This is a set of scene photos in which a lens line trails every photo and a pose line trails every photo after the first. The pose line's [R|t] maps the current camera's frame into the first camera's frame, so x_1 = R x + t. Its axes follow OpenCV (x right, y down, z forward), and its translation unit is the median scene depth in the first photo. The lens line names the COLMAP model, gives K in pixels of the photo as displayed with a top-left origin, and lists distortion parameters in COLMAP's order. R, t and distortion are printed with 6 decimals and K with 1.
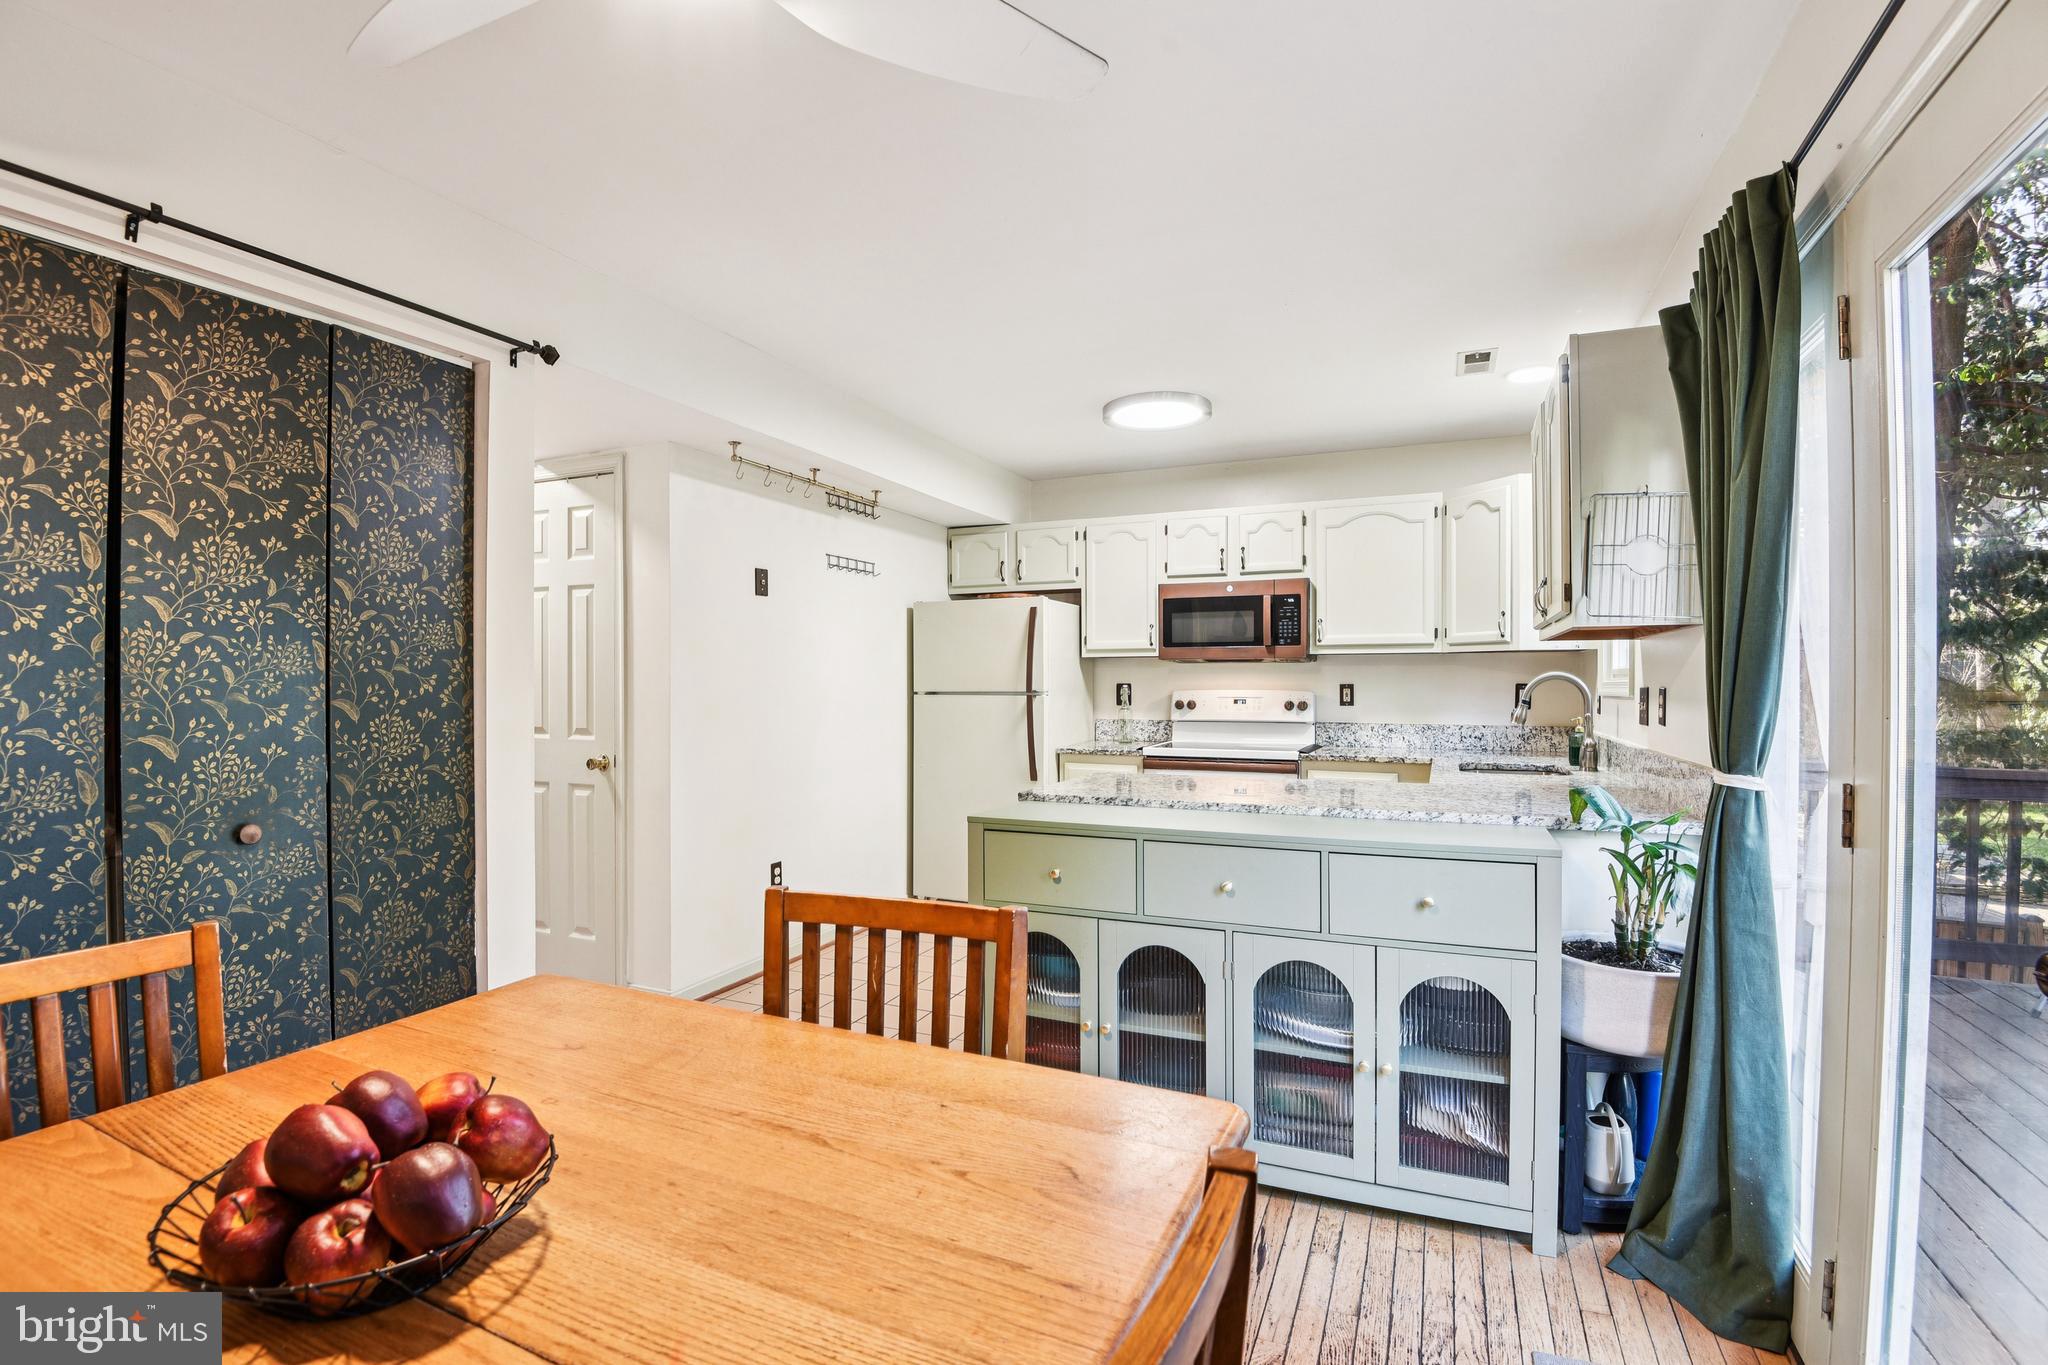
lens RADIAL K [[952.7, 0, 1011.9], [0, 952.7, 682.4], [0, 0, 1]] dist [-0.017530, -0.015913]
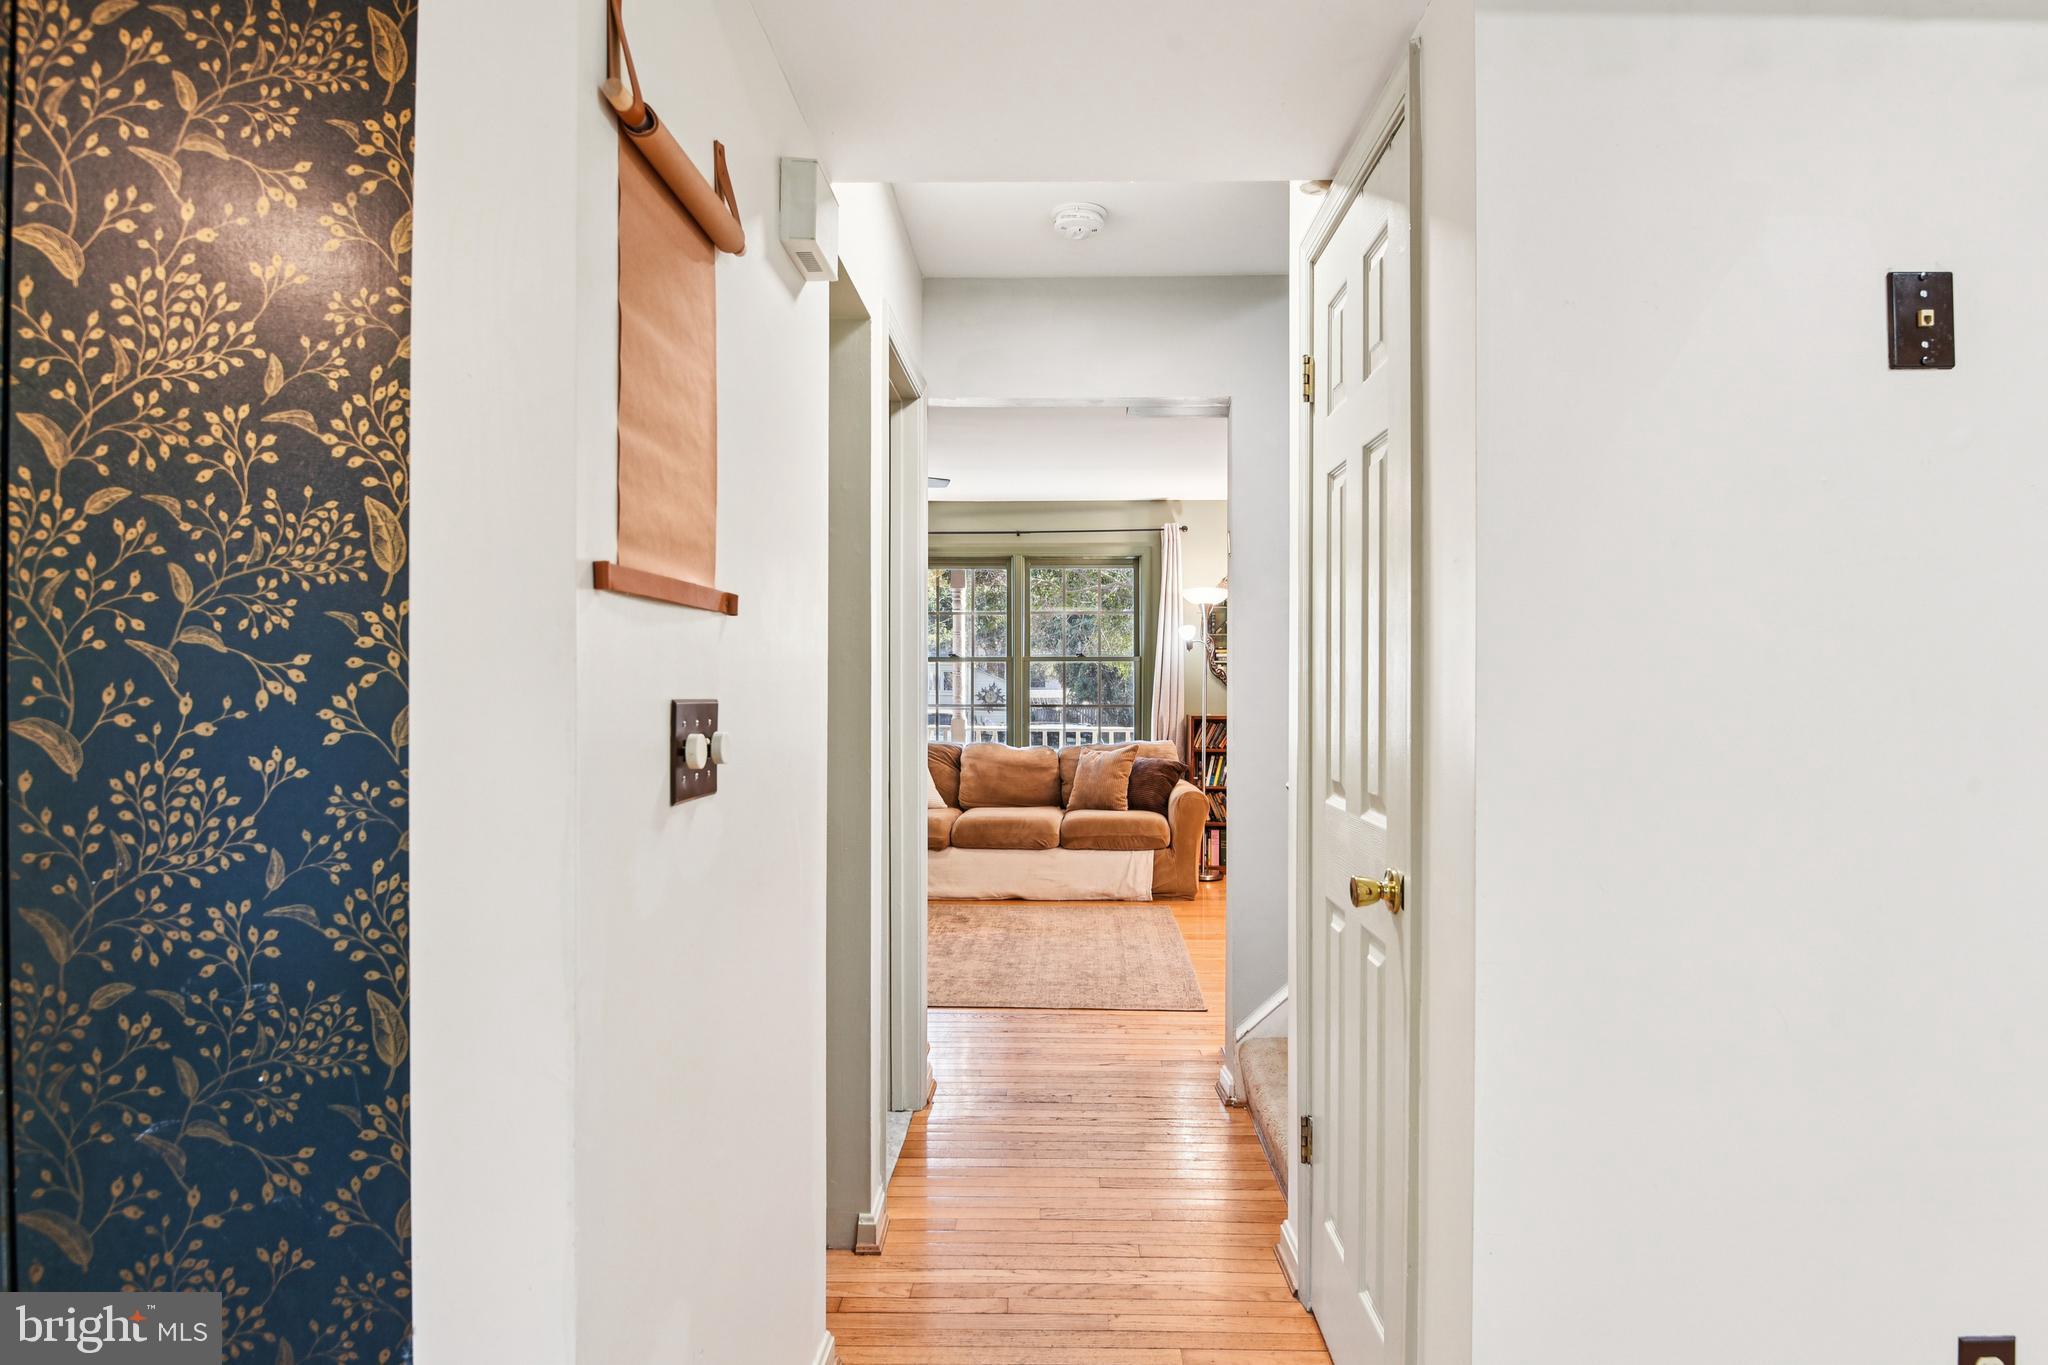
lens RADIAL K [[1152.5, 0, 1045.7], [0, 1152.5, 685.0], [0, 0, 1]] dist [-0.016936, -0.007170]
pose [[0.394029, 0.003738, -0.919091, -0.068132], [-0.002505, 0.999992, 0.002993, 0.000909], [0.919095, 0.001123, 0.394035, 0.734395]]
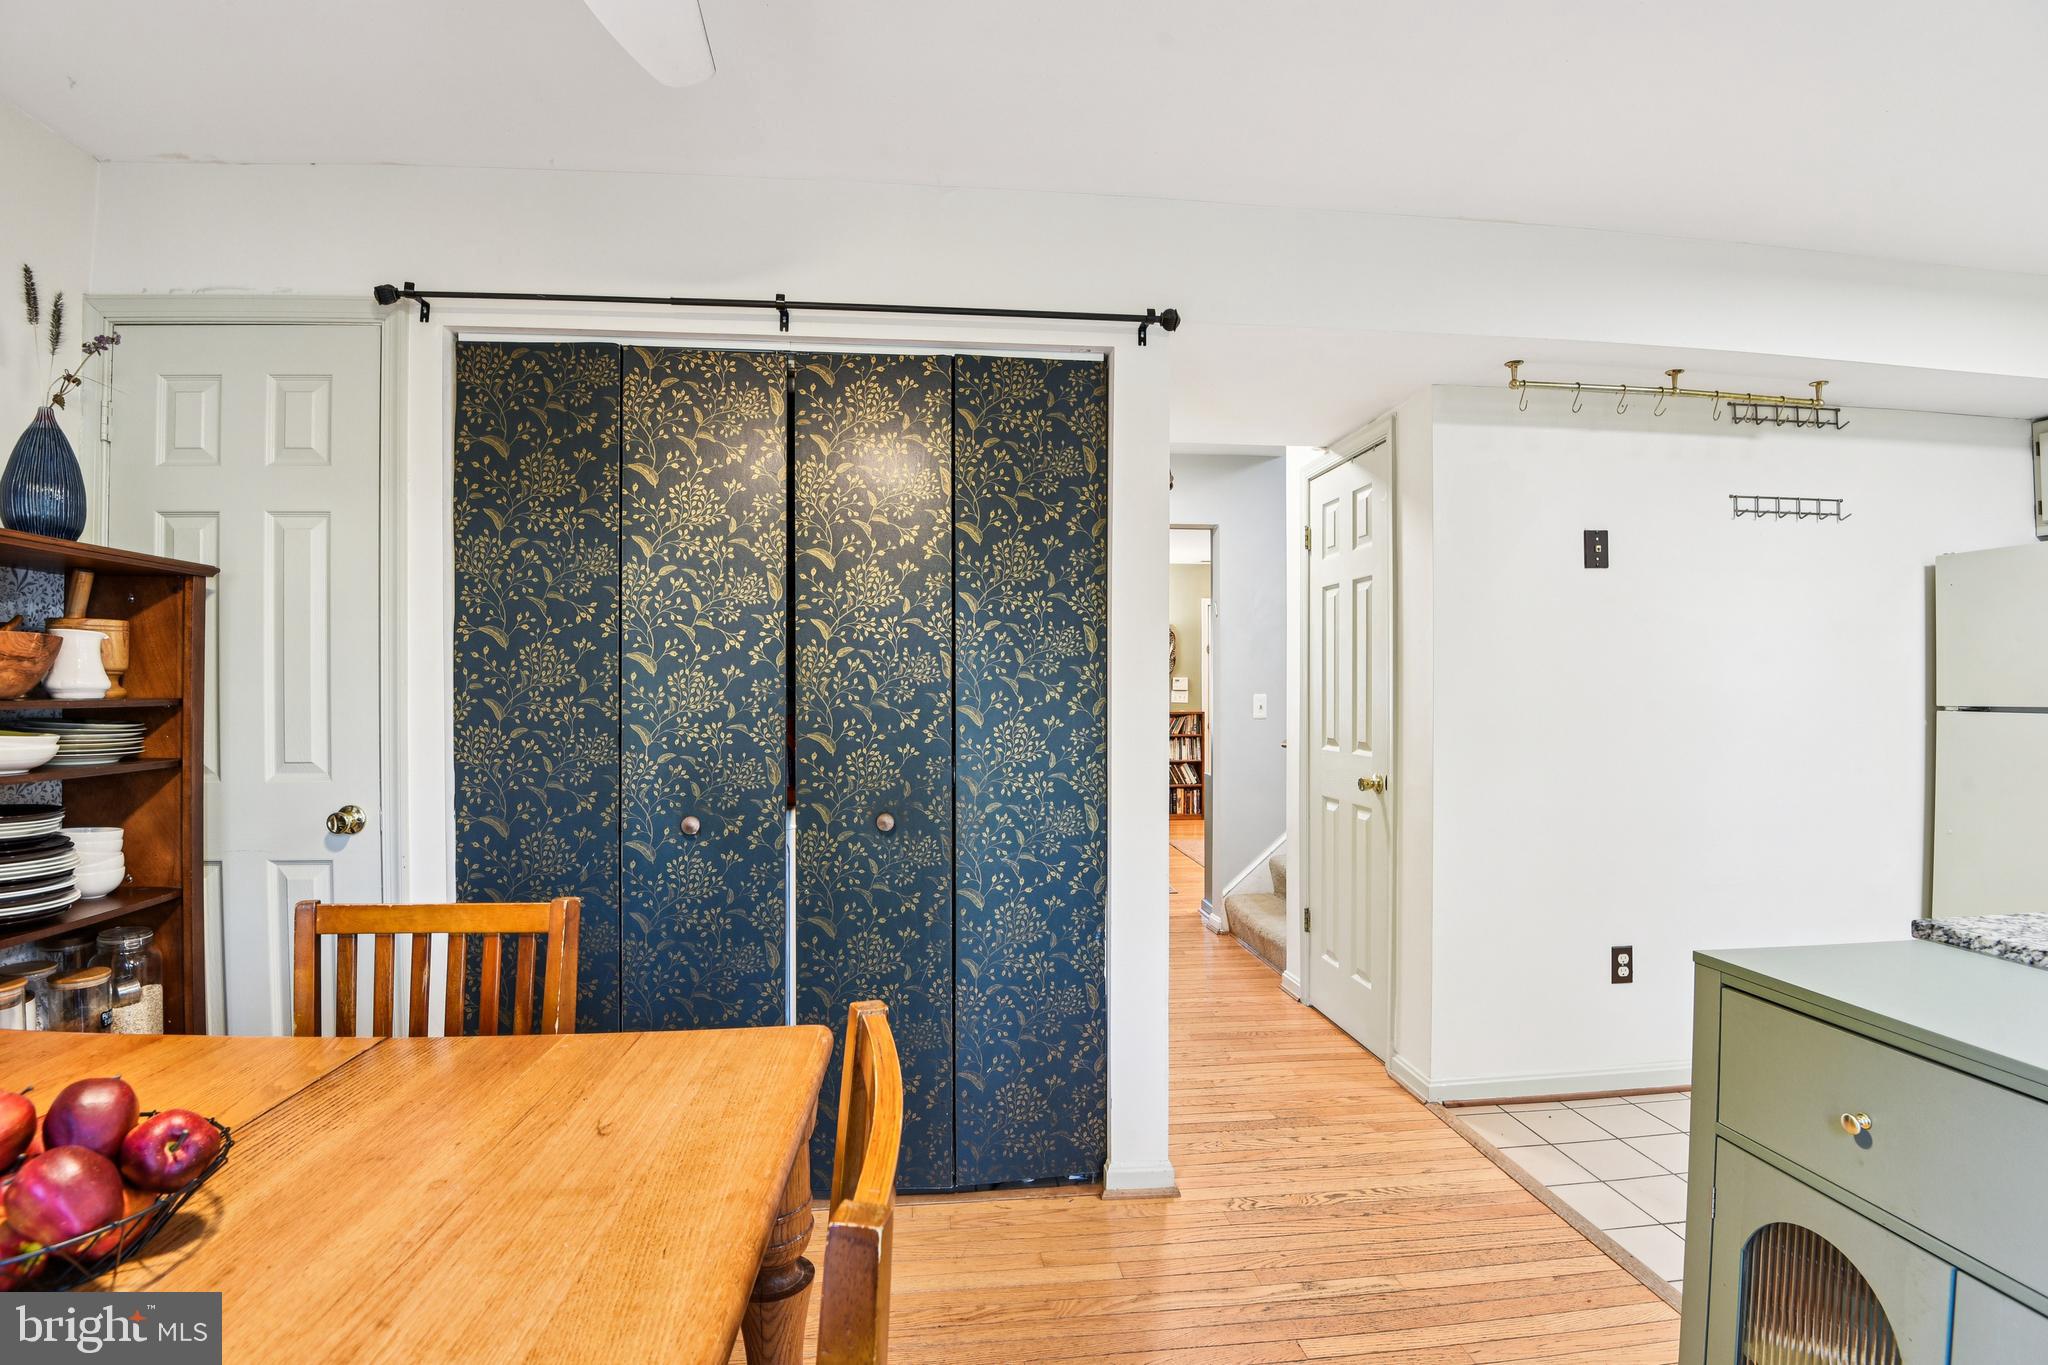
lens RADIAL K [[952.7, 0, 1023.4], [0, 952.7, 690.0], [0, 0, 1]] dist [-0.017530, -0.015913]
pose [[0.505602, 0.002688, -0.862763, 0.152131], [-0.000753, 0.999996, 0.002675, -0.001407], [0.862766, -0.000703, 0.505602, 0.312453]]
